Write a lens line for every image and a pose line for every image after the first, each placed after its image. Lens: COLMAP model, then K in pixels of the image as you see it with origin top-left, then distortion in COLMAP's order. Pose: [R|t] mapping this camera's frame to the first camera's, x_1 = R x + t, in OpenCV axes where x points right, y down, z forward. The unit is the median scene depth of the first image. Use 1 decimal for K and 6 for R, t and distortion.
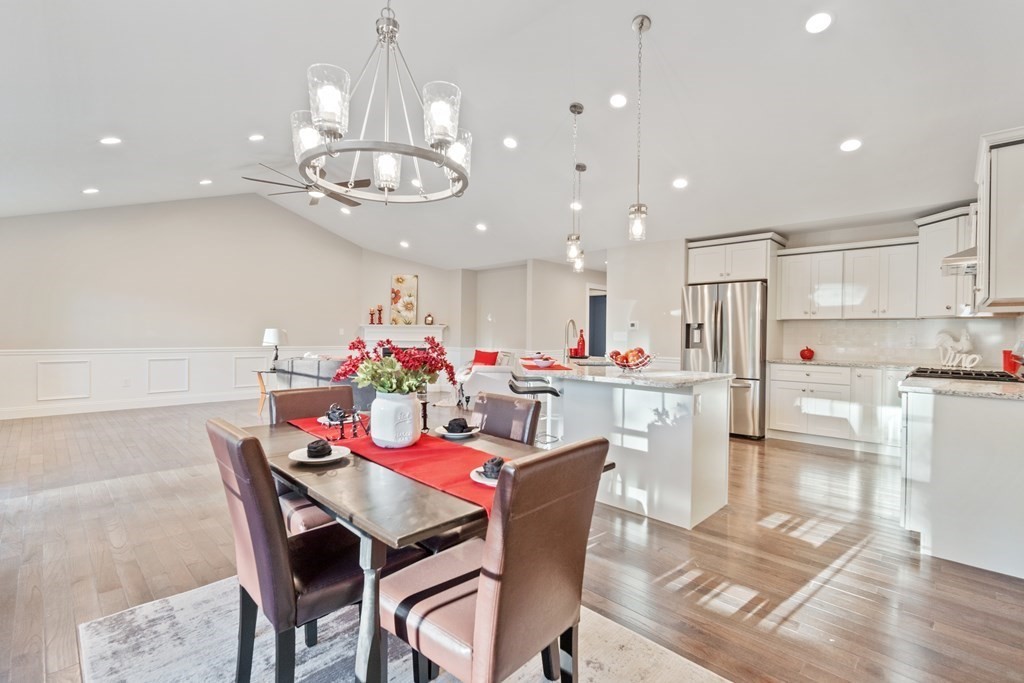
lens RADIAL K [[453.4, 0, 505.4], [0, 453.4, 341.6], [0, 0, 1]] dist [-0.010069, 0.004110]
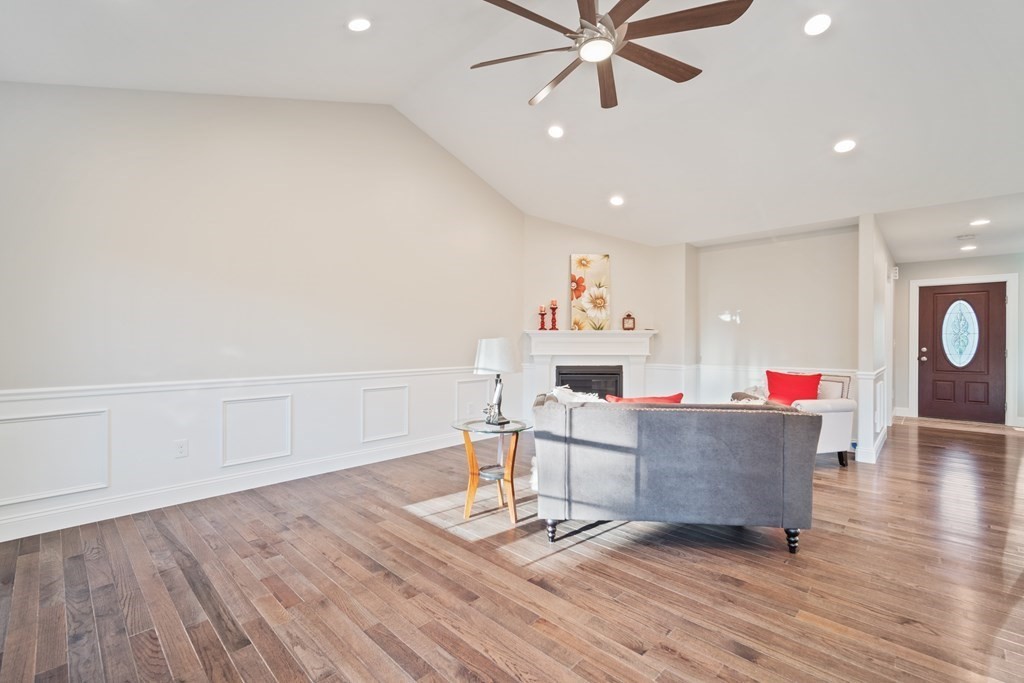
lens RADIAL K [[453.4, 0, 510.9], [0, 453.4, 341.7], [0, 0, 1]] dist [-0.010069, 0.004110]
pose [[0.999709, -0.010281, 0.021825, -0.352734], [0.010432, 0.999922, -0.006817, -0.017796], [-0.021753, 0.007042, 0.999739, 0.353905]]
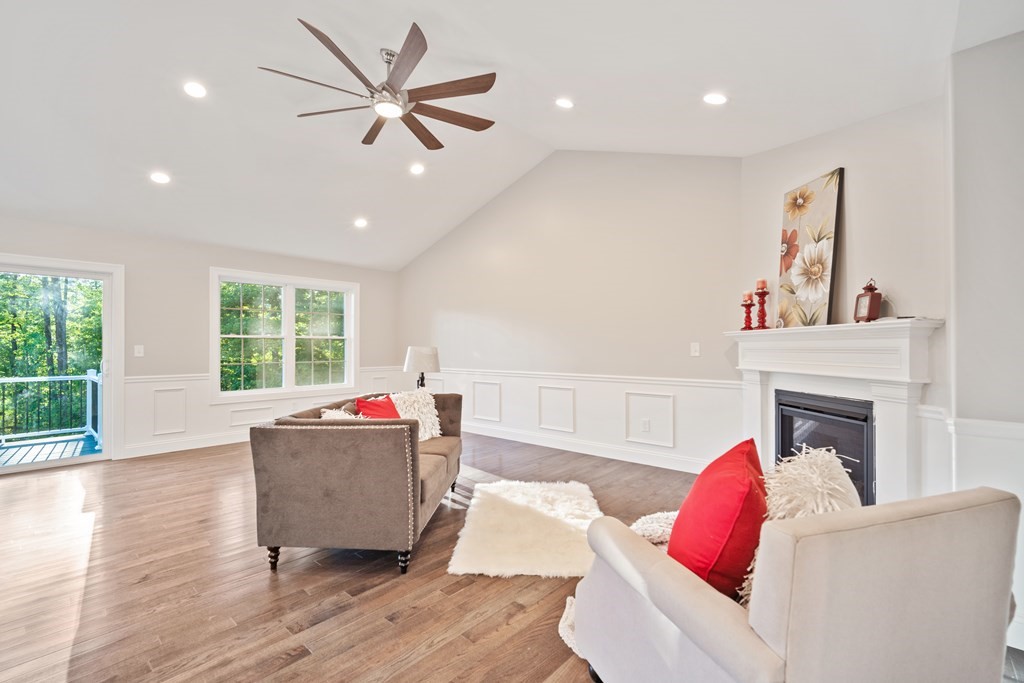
lens RADIAL K [[453.4, 0, 508.8], [0, 453.4, 344.0], [0, 0, 1]] dist [-0.010069, 0.004110]
pose [[0.032323, -0.019802, -0.999281, 0.109173], [-0.004422, 0.999791, -0.019955, -0.016615], [0.999468, 0.005063, 0.032229, 0.766513]]
